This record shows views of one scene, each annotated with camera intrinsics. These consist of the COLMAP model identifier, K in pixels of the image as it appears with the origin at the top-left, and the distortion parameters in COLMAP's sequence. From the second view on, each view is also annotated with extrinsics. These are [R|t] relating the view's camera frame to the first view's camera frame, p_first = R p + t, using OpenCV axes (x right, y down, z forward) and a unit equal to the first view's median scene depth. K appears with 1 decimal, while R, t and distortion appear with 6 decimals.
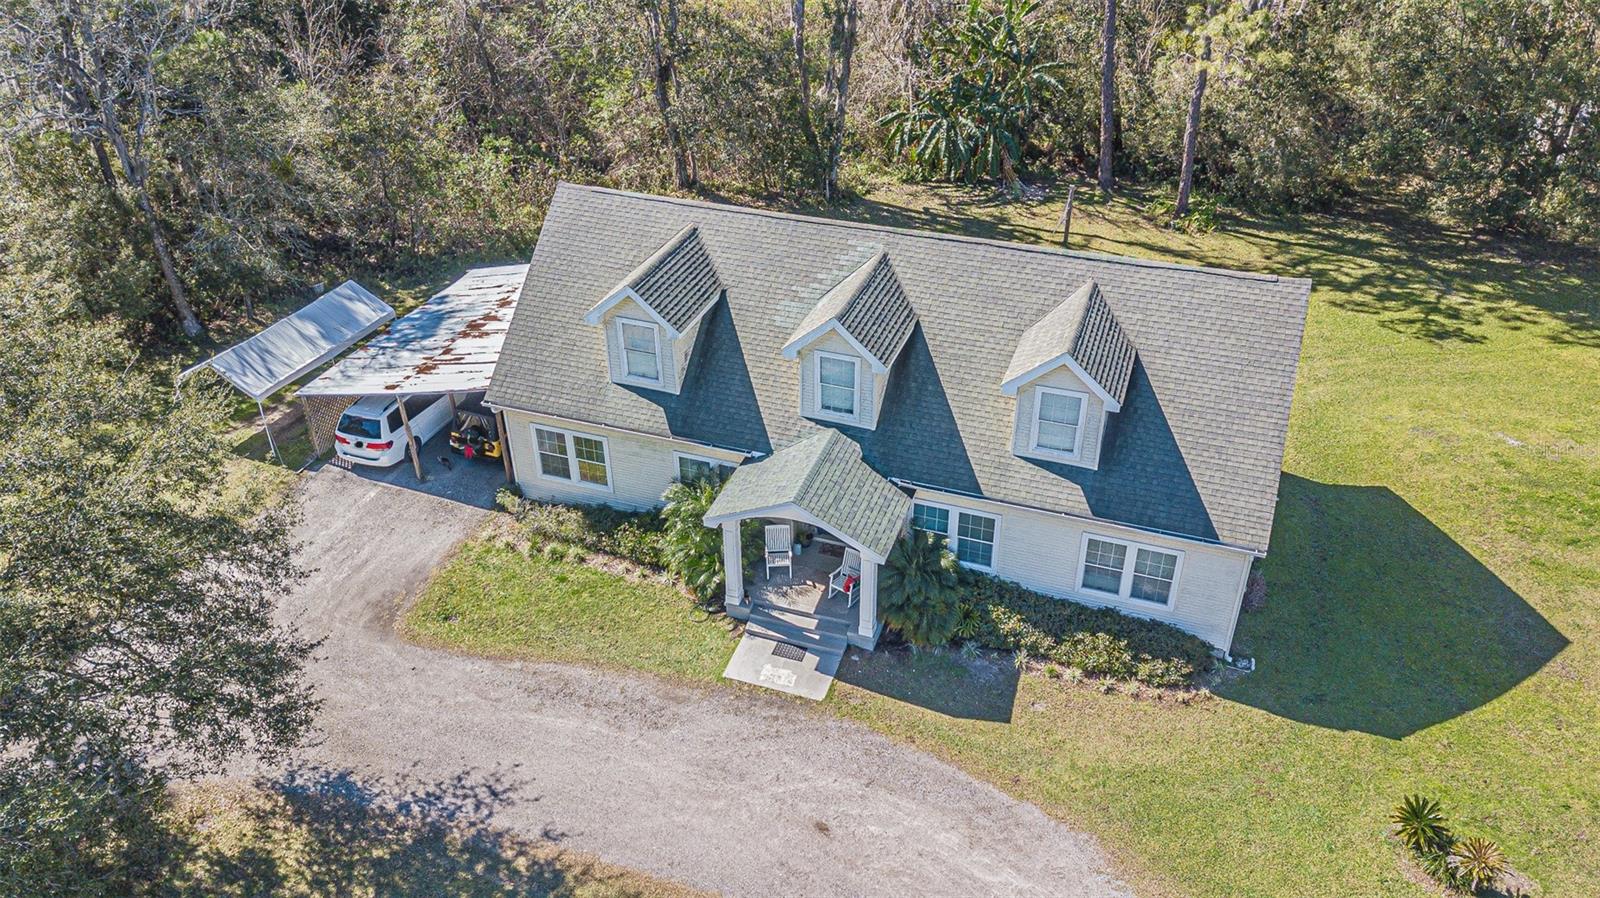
lens RADIAL K [[1259.7, 0, 810.8], [0, 1259.7, 362.3], [0, 0, 1]] dist [0.081941, 0.001396]
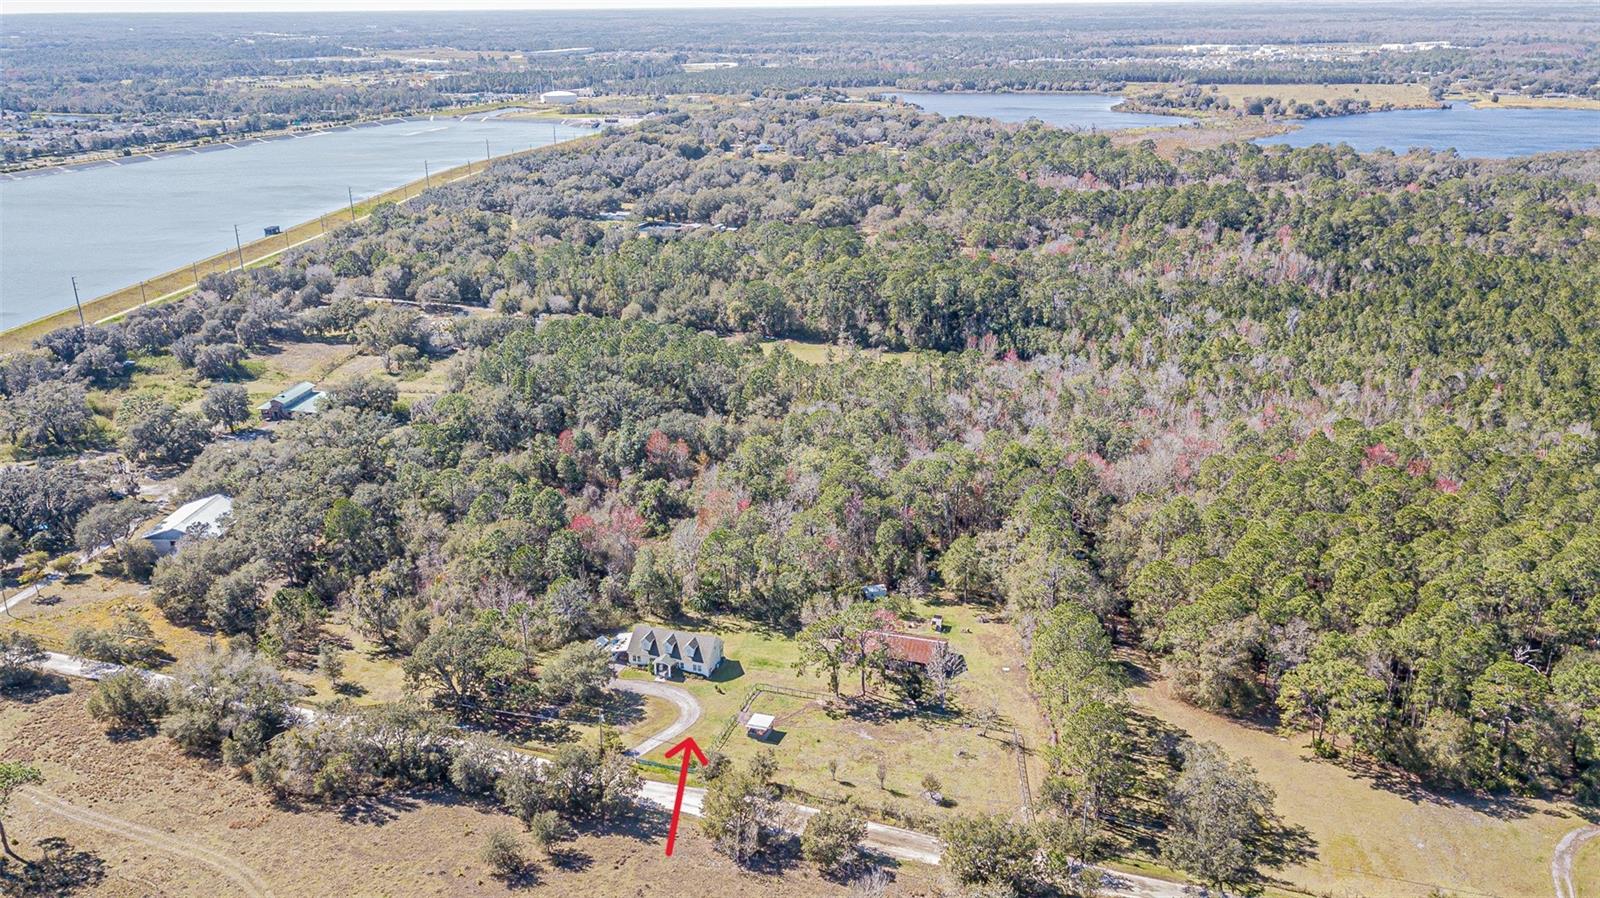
lens RADIAL K [[1217.8, 0, 800.0], [0, 1217.8, 449.0], [0, 0, 1]] dist [0.030118, 0.003434]
pose [[0.999834, -0.014312, 0.011307, 0.846199], [0.015977, 0.986274, -0.164343, 0.055571], [-0.008800, 0.164497, 0.986338, -7.451639]]
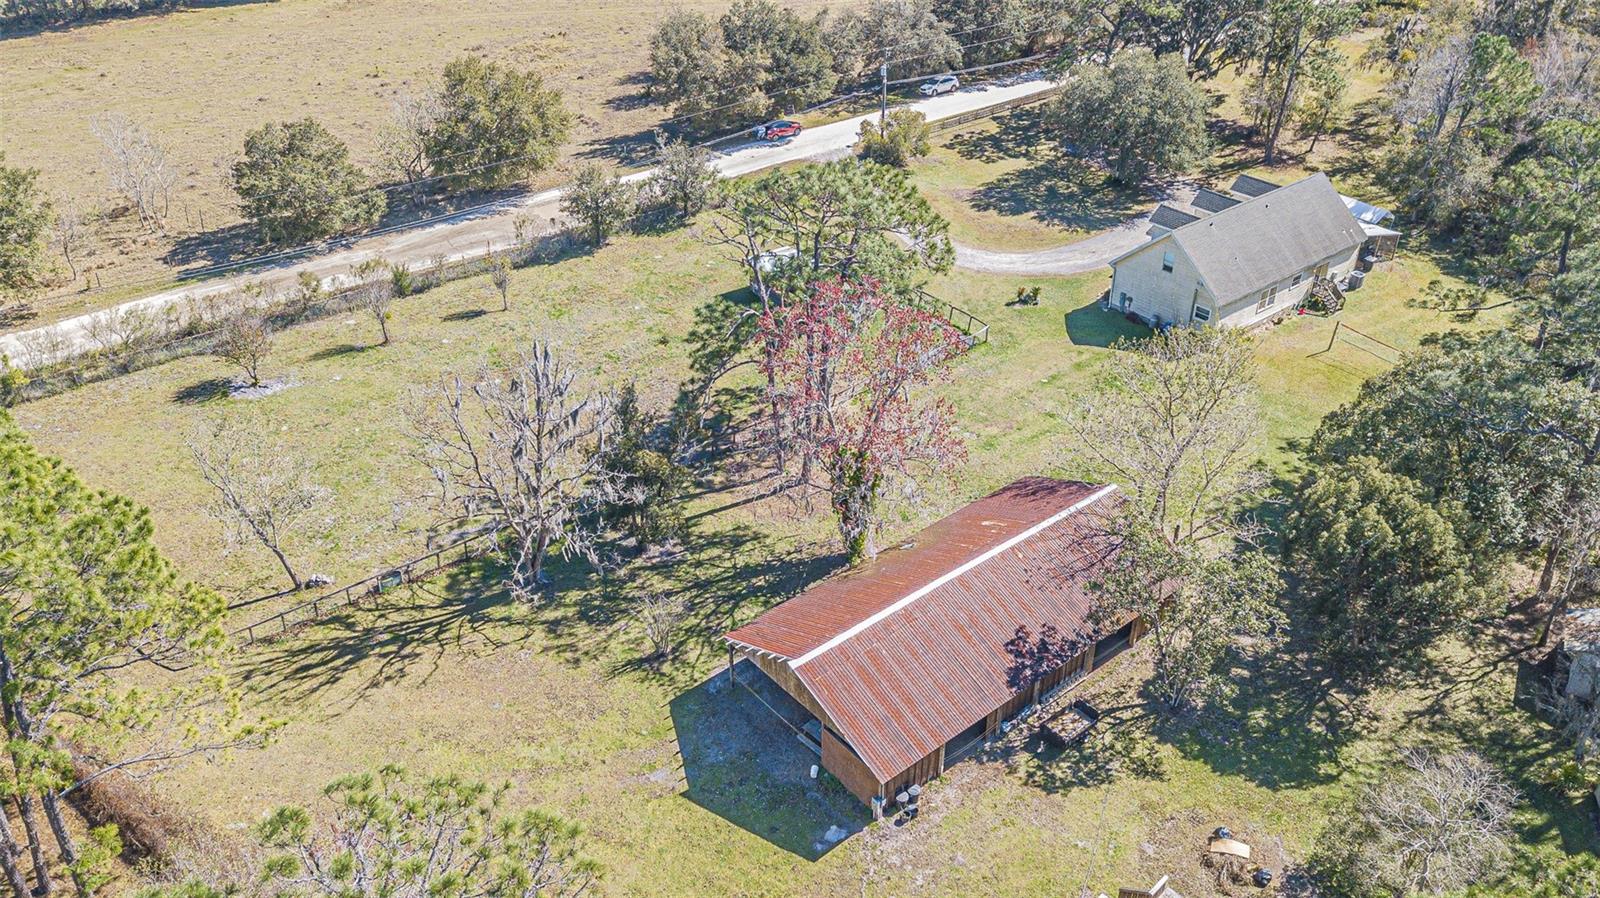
lens RADIAL K [[1205.5, 0, 800.0], [0, 1205.5, 449.0], [0, 0, 1]] dist [0.028789, -0.034900]
pose [[-0.528302, 0.459247, -0.714135, 2.918798], [-0.423976, 0.586033, 0.690514, -1.280042], [0.735623, 0.667576, -0.114893, 0.929424]]
